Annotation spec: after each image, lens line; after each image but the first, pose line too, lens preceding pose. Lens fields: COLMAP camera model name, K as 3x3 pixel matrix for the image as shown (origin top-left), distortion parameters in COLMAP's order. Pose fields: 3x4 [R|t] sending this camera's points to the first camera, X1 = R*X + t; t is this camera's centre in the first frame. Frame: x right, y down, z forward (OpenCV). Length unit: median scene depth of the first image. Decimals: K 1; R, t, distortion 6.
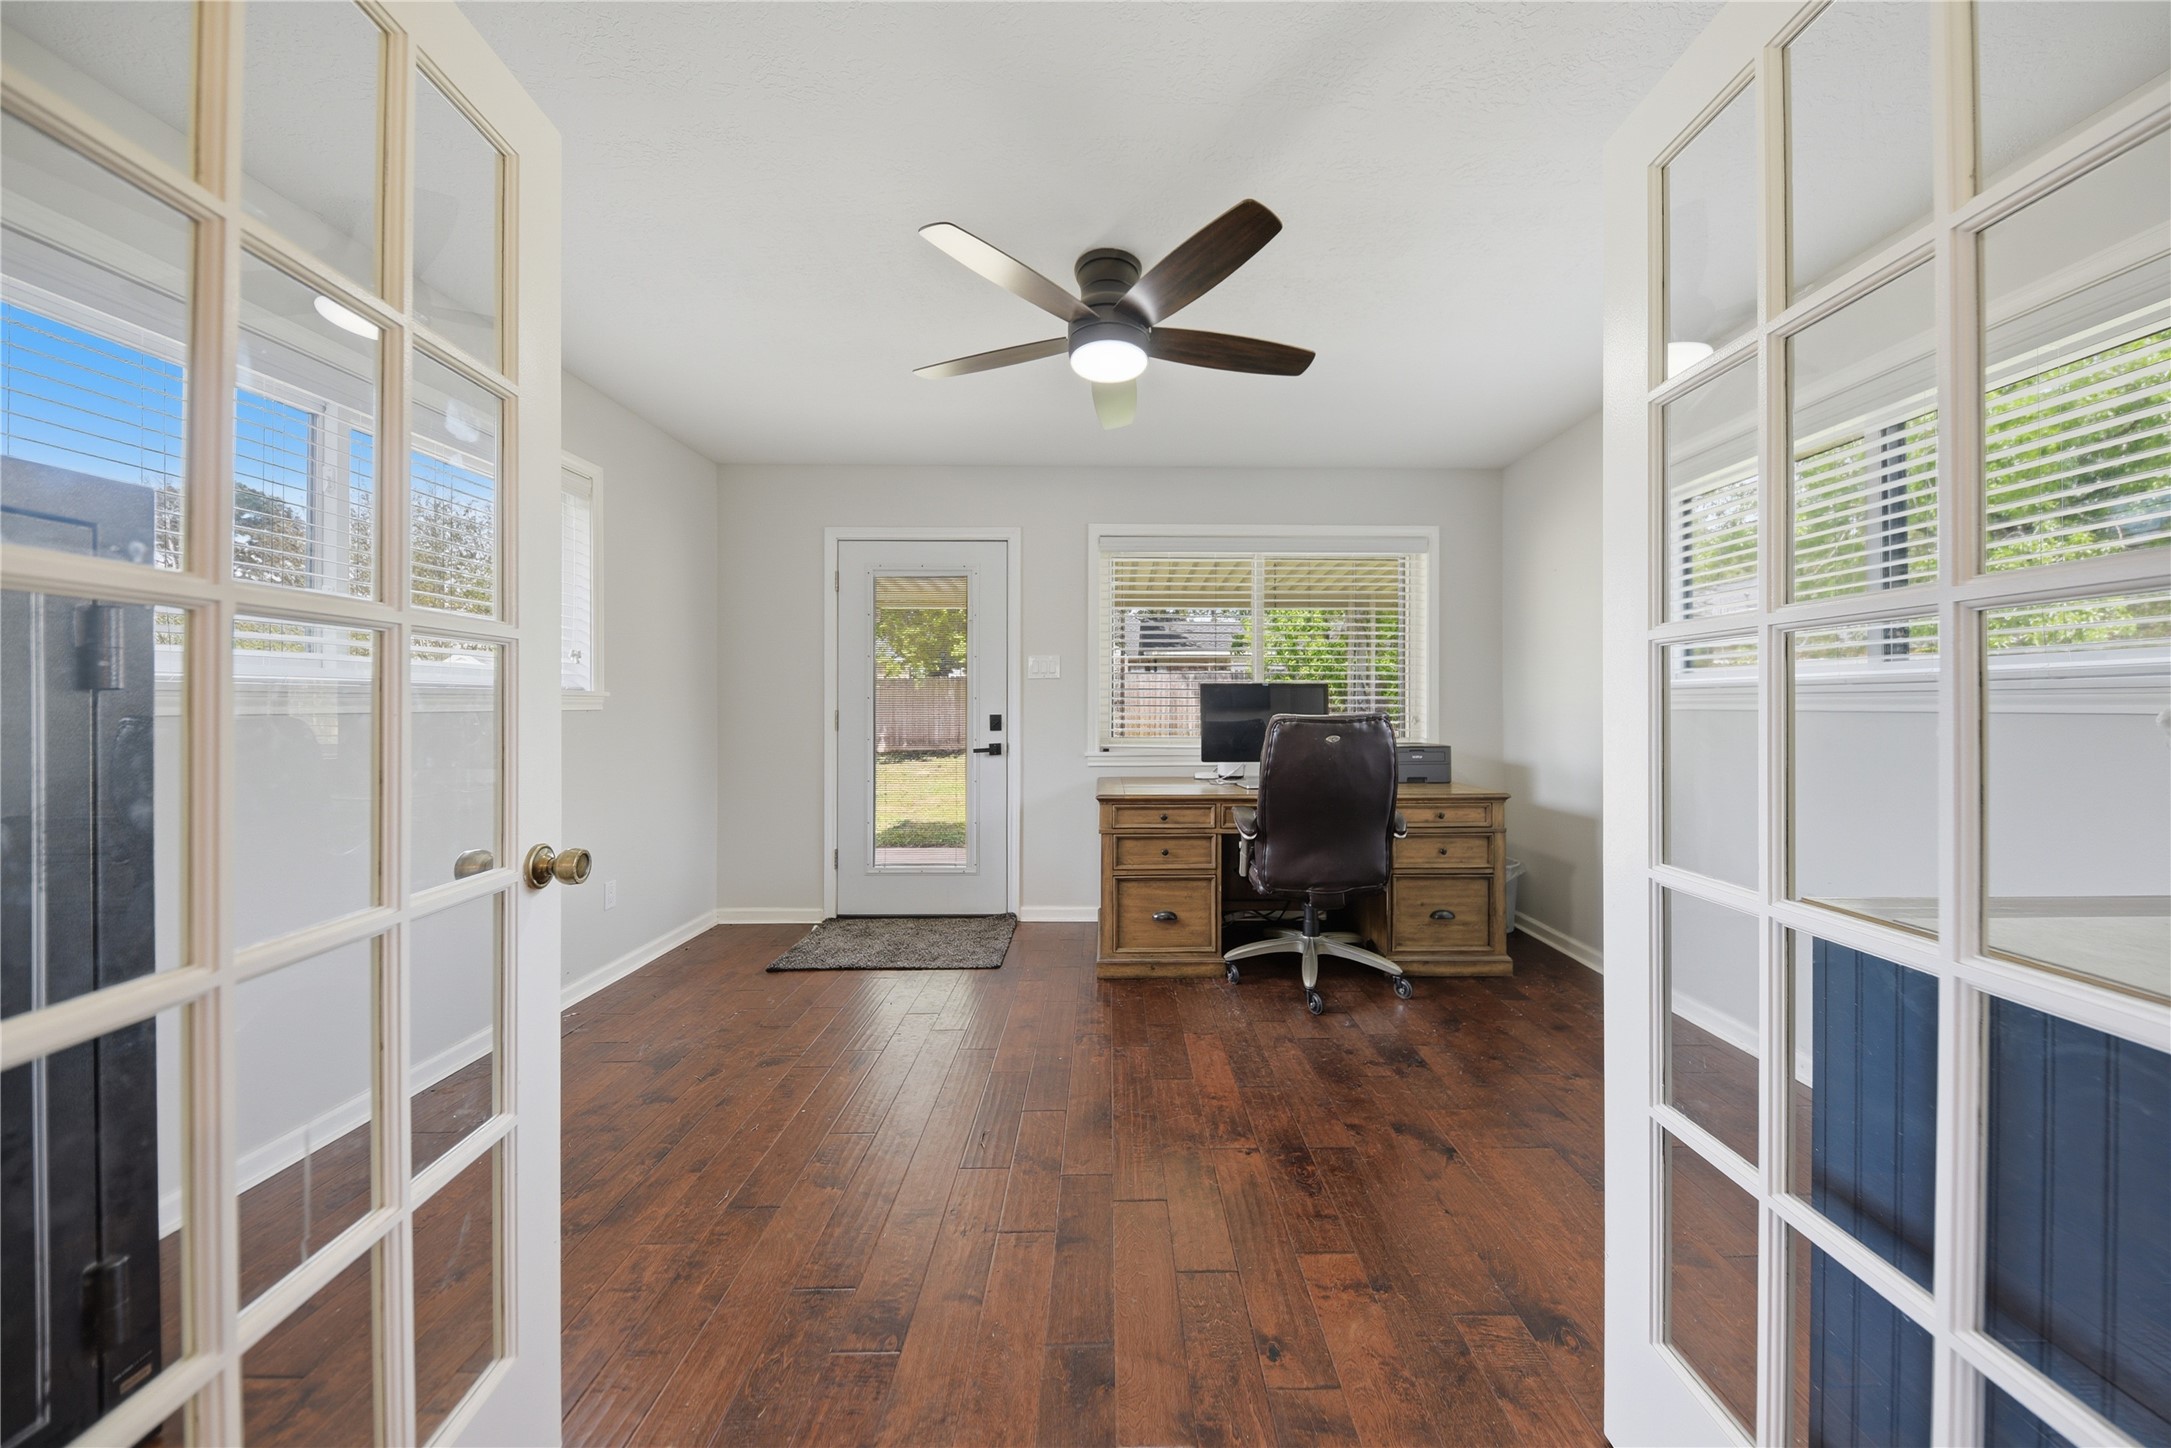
lens RADIAL K [[761.0, 0, 1114.1], [0, 761.0, 708.3], [0, 0, 1]] dist [-0.000296, -0.000156]
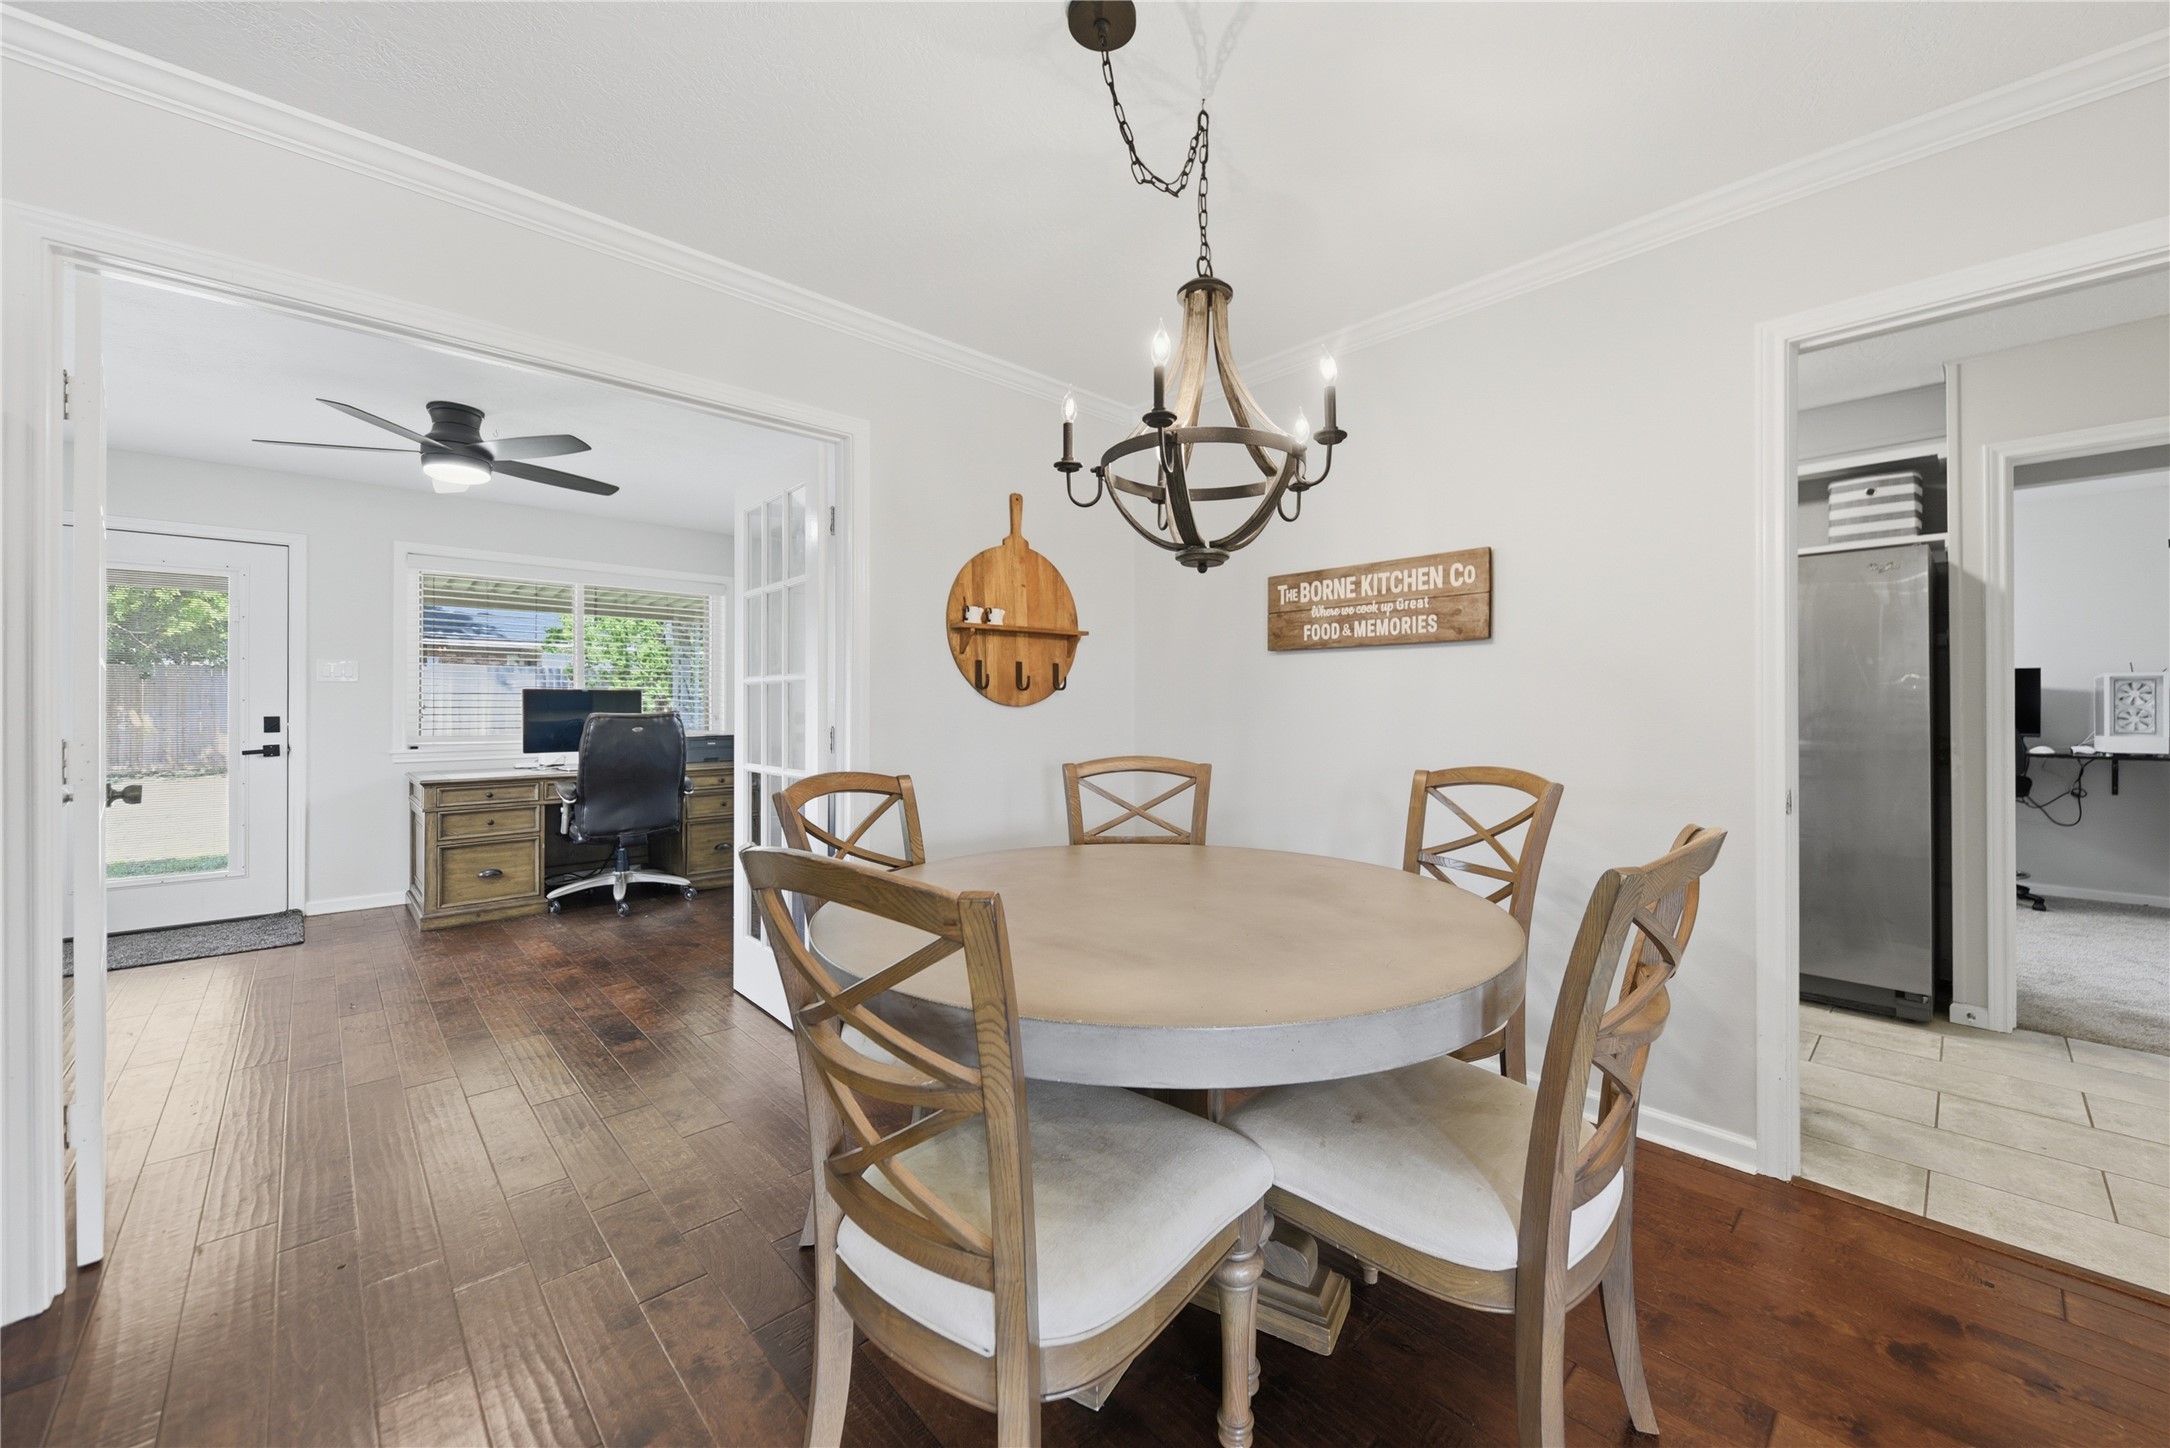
lens RADIAL K [[830.6, 0, 1133.2], [0, 830.6, 701.9], [0, 0, 1]] dist [0.001340, -0.000138]
pose [[0.715756, 0.002204, 0.698347, -0.135332], [0.003489, 0.999971, -0.006732, 0.000428], [-0.698342, 0.007255, 0.715728, -0.745759]]
